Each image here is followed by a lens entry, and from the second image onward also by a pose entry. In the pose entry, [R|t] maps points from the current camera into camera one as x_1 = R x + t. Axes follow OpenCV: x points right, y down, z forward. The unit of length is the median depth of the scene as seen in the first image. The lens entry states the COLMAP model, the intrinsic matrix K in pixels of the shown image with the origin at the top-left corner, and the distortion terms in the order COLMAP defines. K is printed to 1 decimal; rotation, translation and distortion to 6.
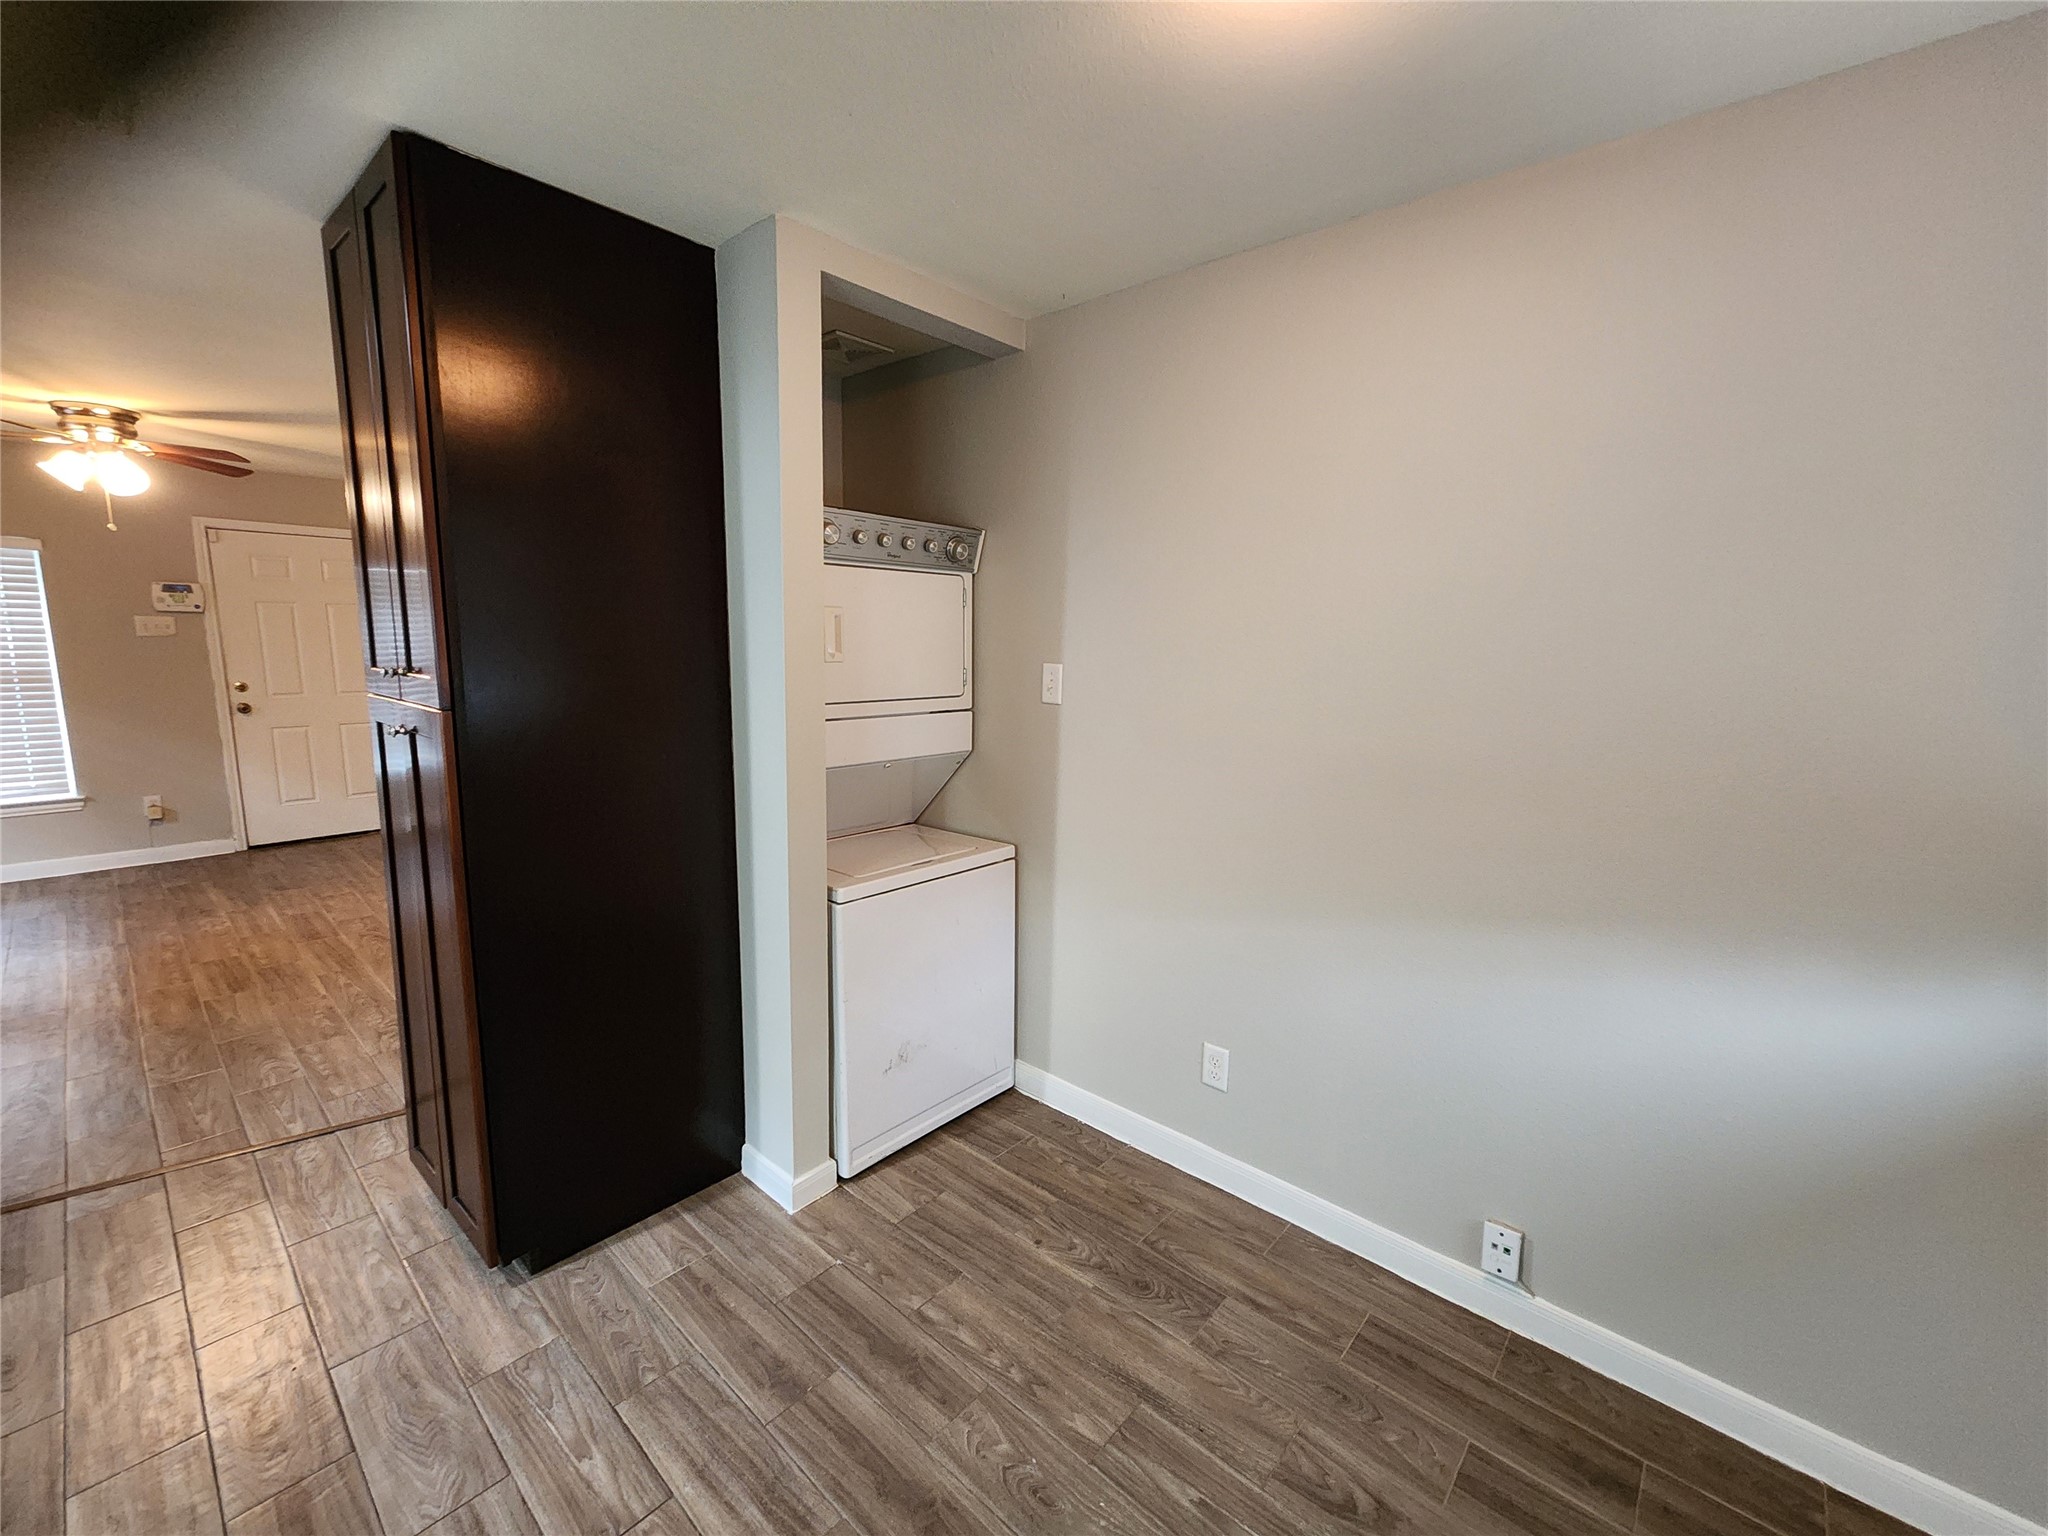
lens RADIAL K [[829.4, 0, 1024.0], [0, 829.4, 768.0], [0, 0, 1]] dist [0.000765, -0.000208]
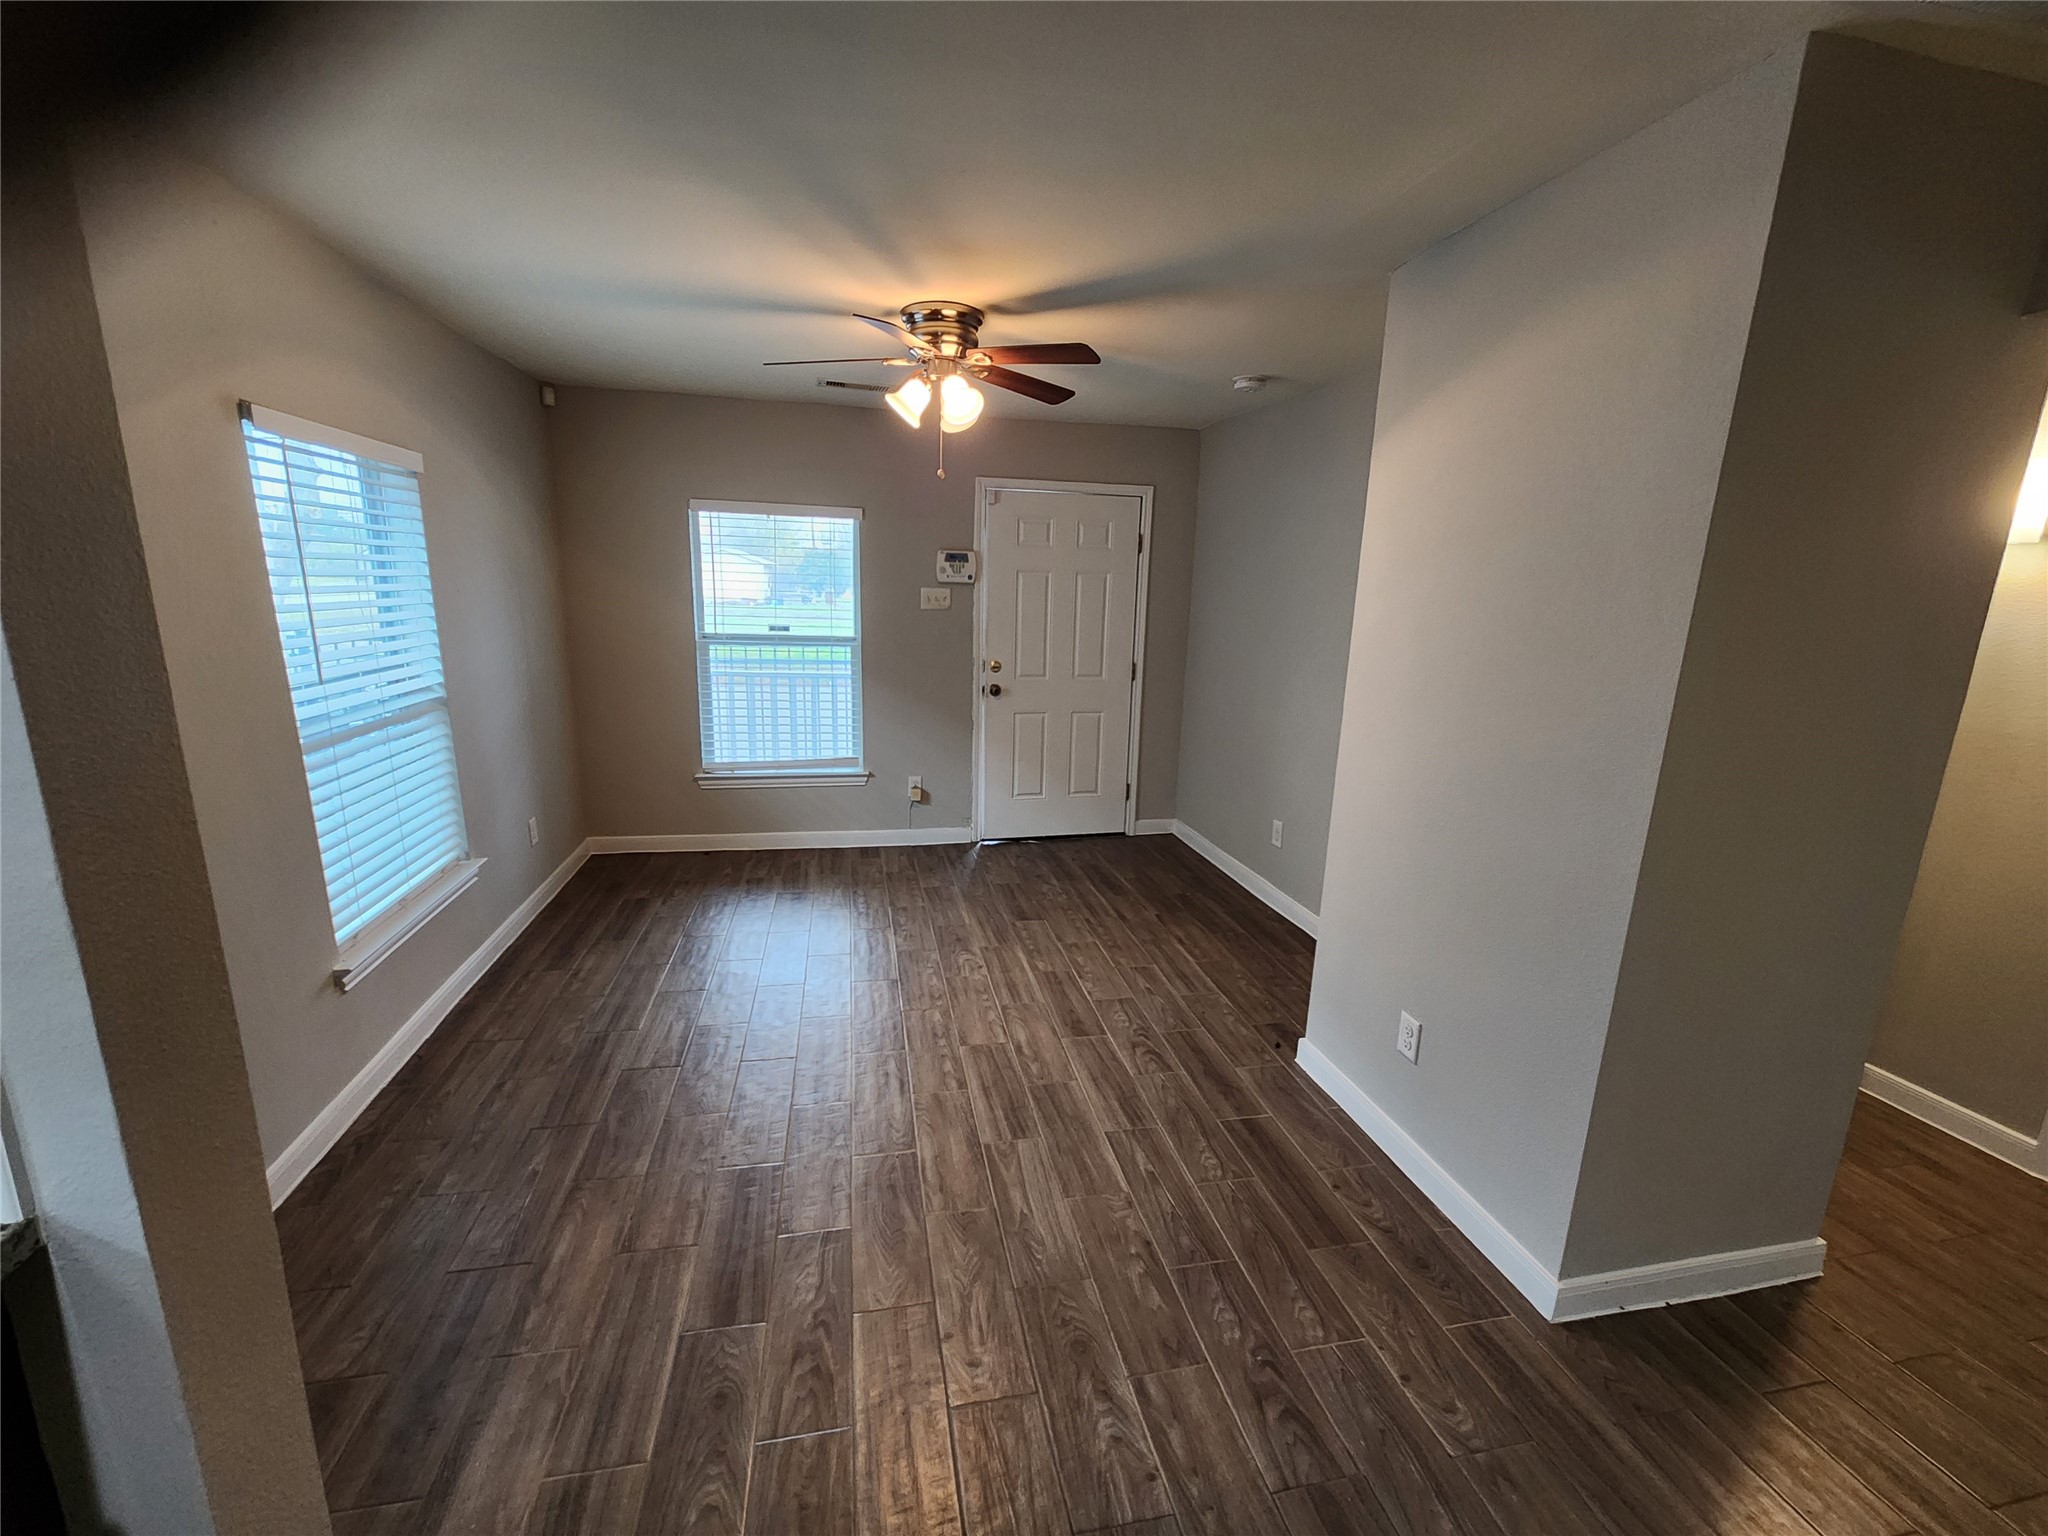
lens RADIAL K [[829.4, 0, 1024.0], [0, 829.4, 768.0], [0, 0, 1]] dist [0.000765, -0.000208]
pose [[0.801336, 0.124174, -0.585185, -0.490941], [-0.100697, 0.992260, 0.072661, -0.073768], [0.589678, 0.000701, 0.807638, 0.376780]]
